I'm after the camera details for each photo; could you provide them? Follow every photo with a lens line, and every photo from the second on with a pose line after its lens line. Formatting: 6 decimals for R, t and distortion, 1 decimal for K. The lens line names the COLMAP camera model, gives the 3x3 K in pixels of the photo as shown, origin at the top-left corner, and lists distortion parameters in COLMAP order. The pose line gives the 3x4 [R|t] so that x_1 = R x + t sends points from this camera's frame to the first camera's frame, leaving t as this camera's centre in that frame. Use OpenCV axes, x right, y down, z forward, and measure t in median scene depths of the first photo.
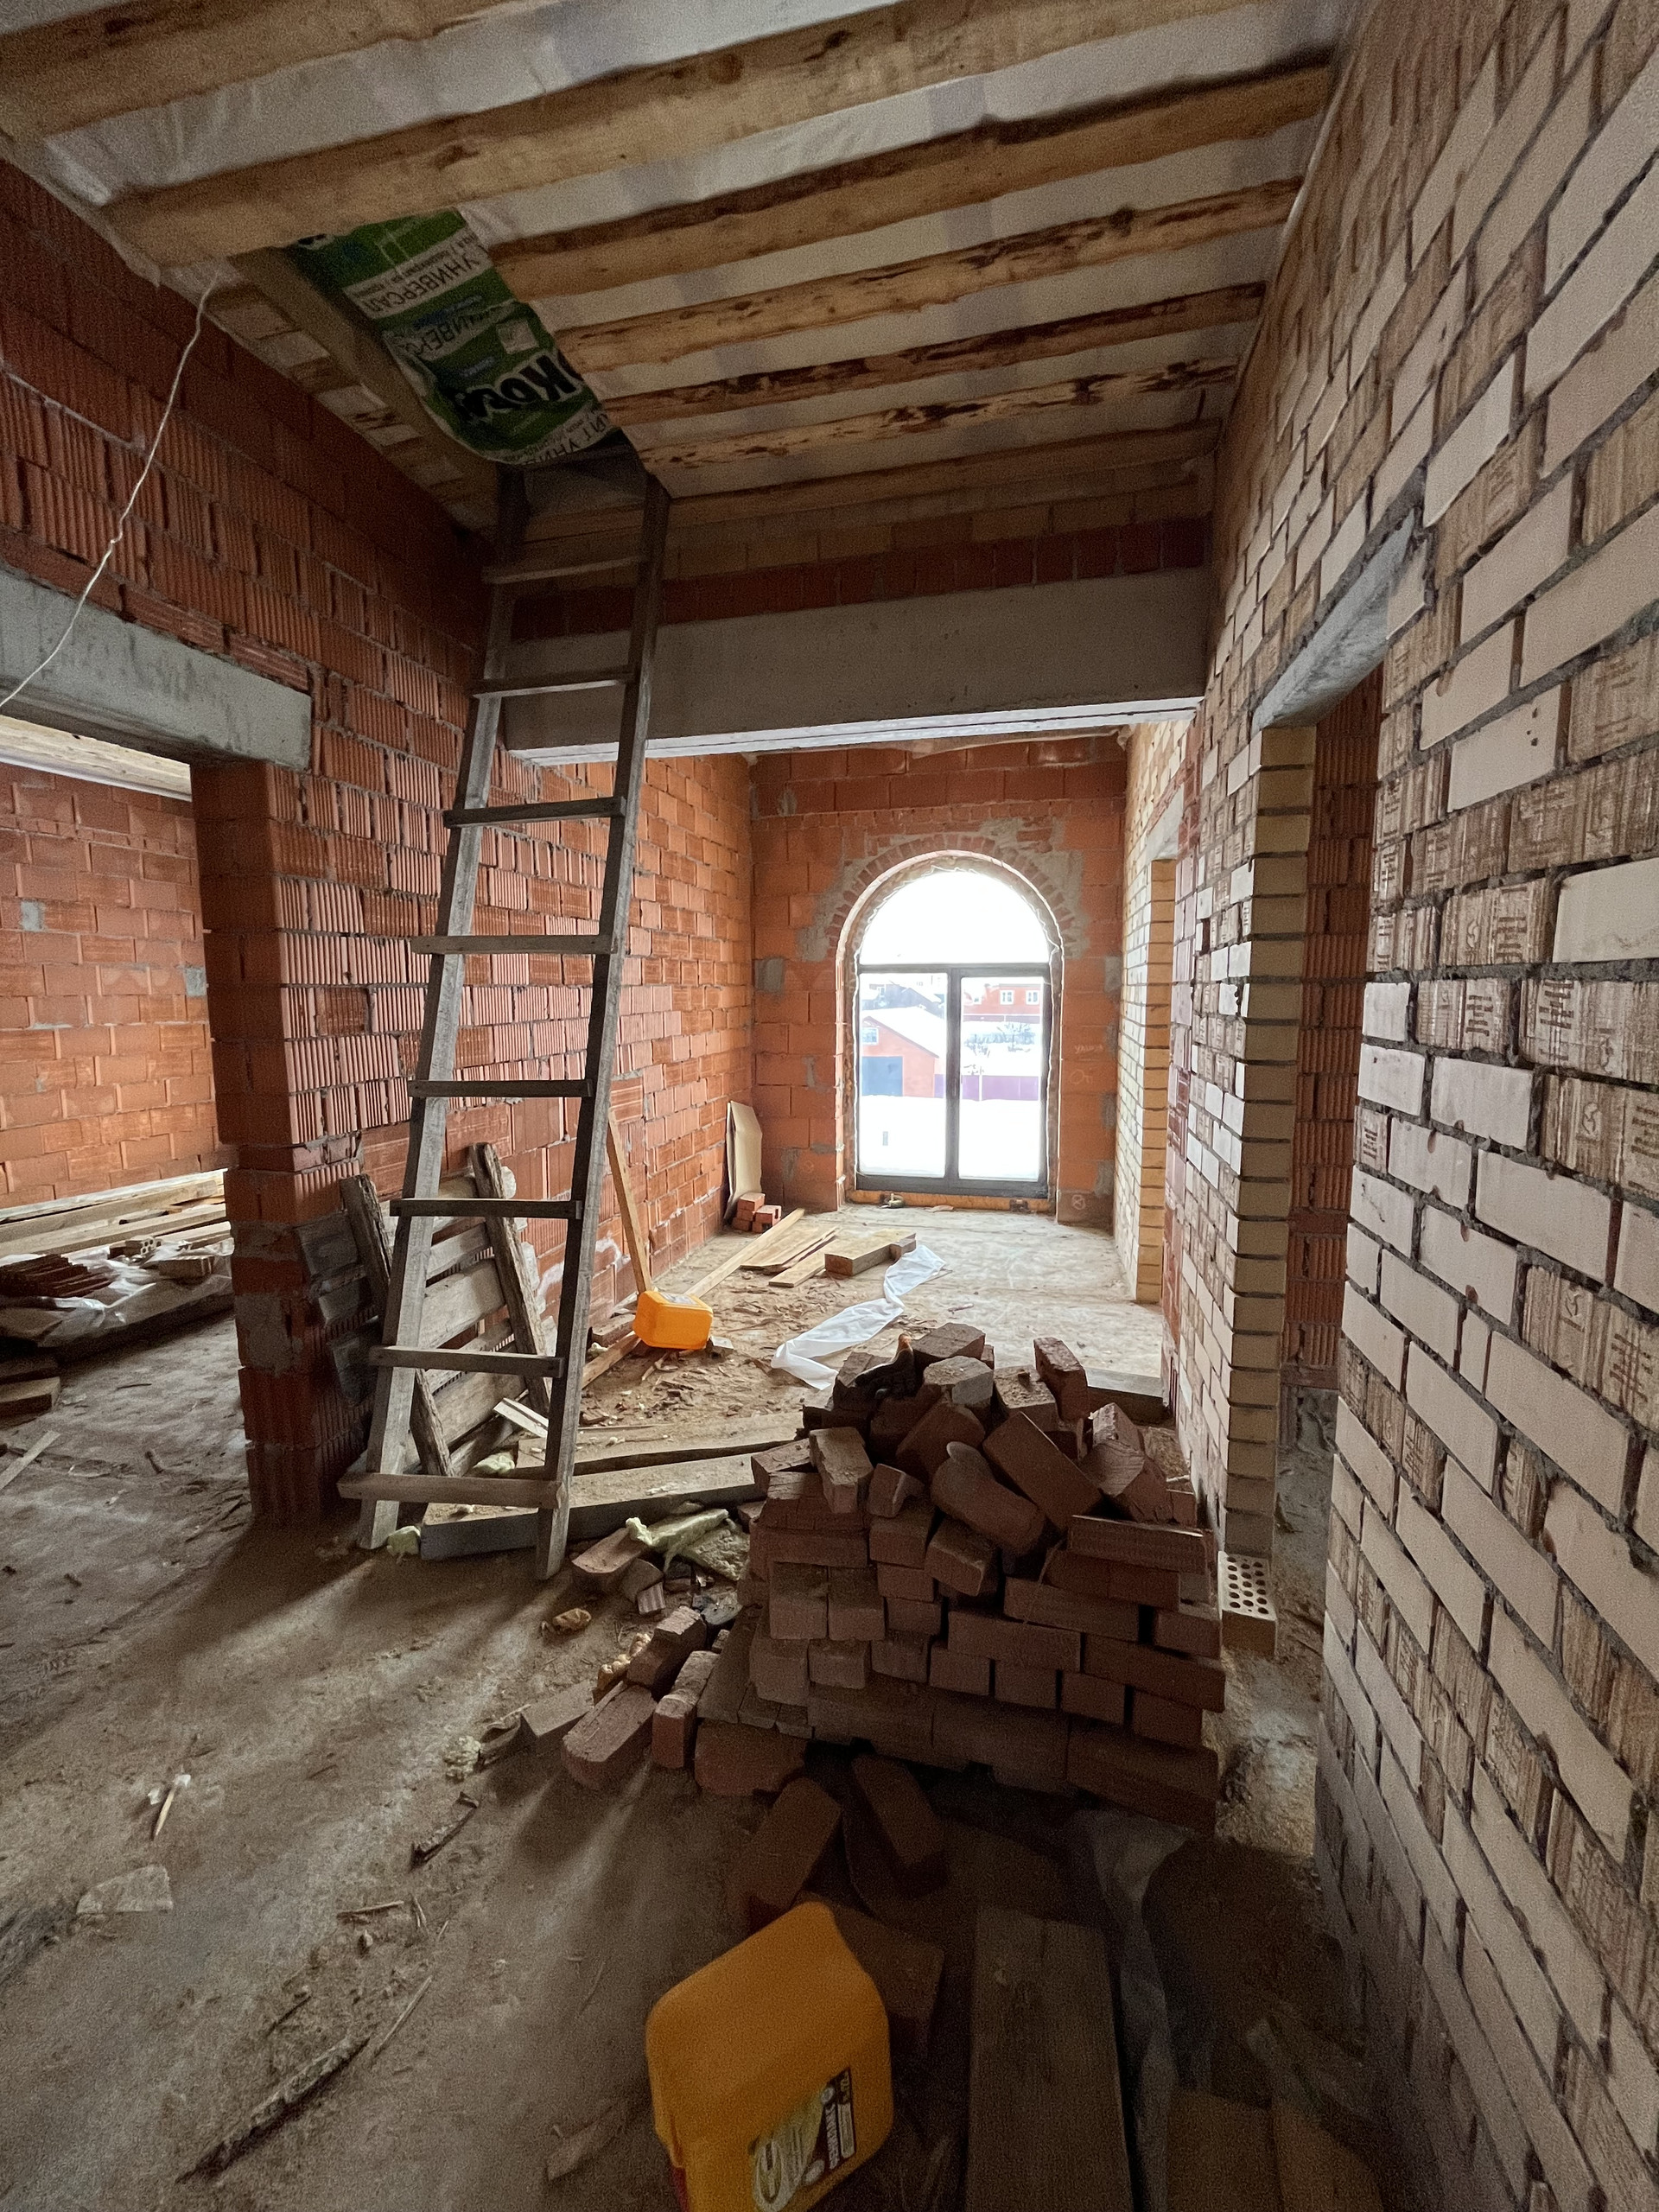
lens RADIAL K [[890.9, 0, 827.0], [0, 890.9, 1107.5], [0, 0, 1]] dist [-0.003273, -0.000606]
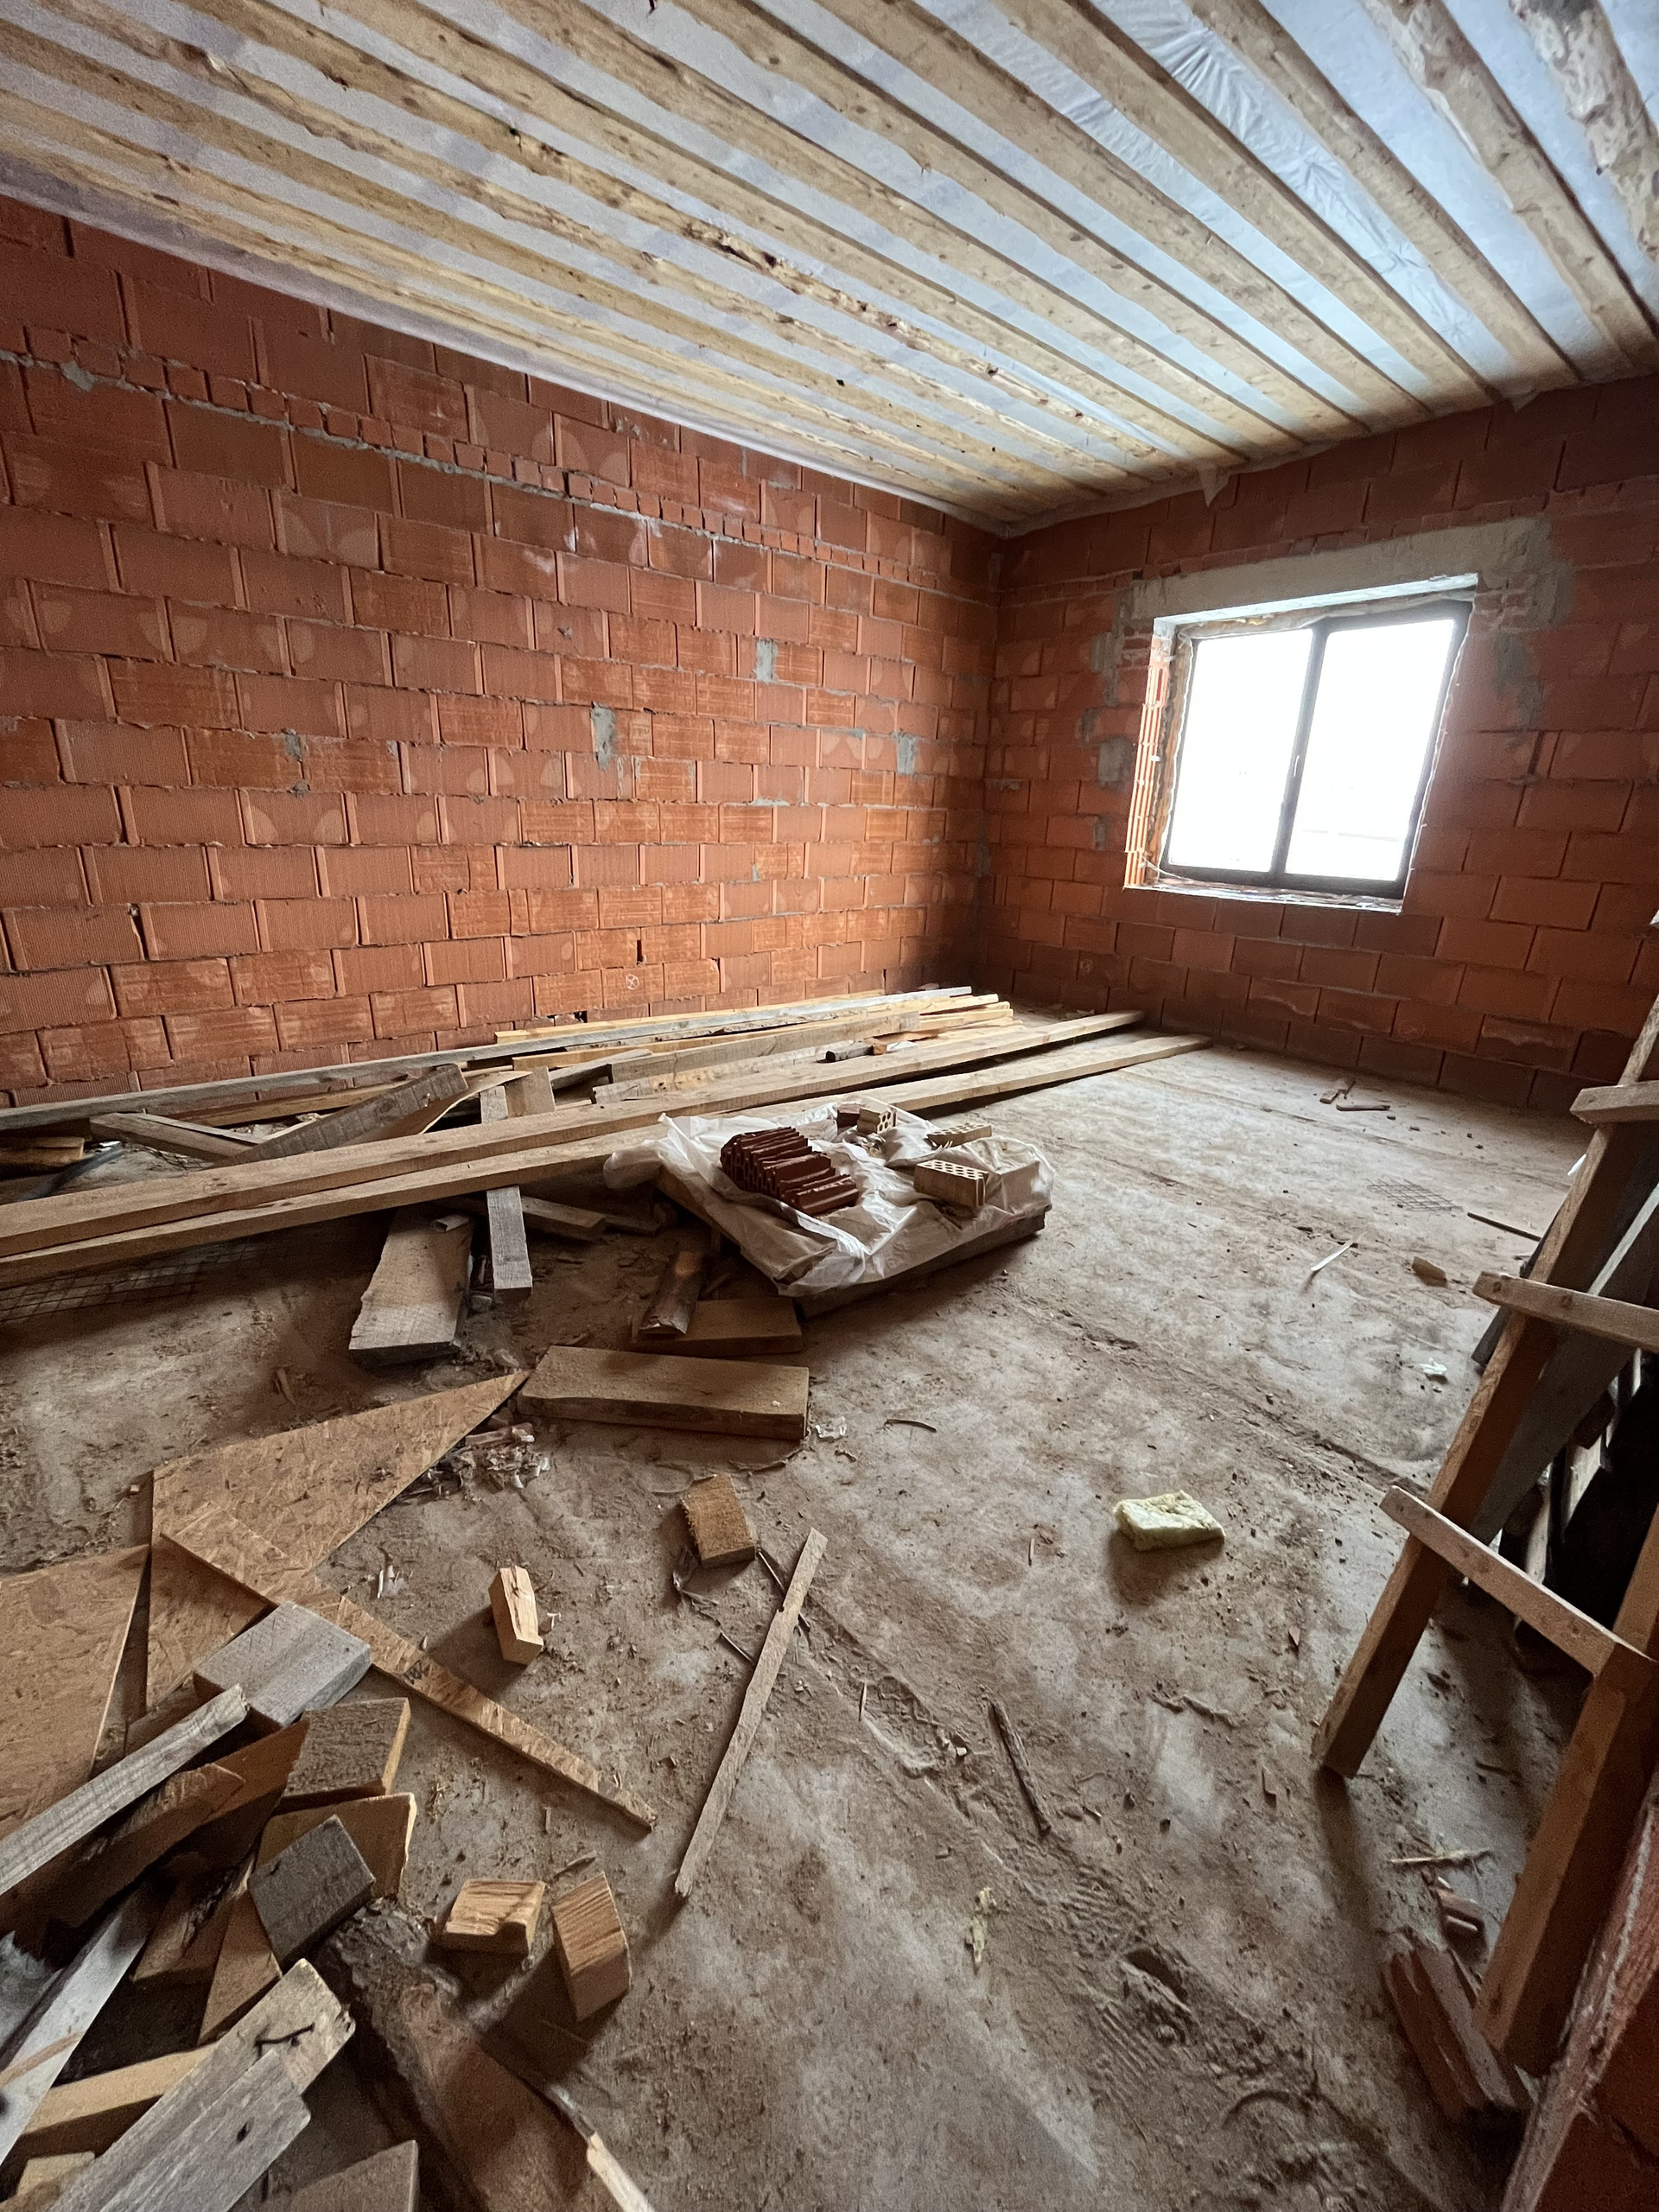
lens RADIAL K [[890.9, 0, 831.4], [0, 890.9, 1101.3], [0, 0, 1]] dist [-0.003273, -0.000606]
pose [[0.823379, 0.202319, -0.530202, -0.437931], [-0.098628, 0.971089, 0.217392, -0.007130], [0.558856, -0.126703, 0.819528, 0.412057]]
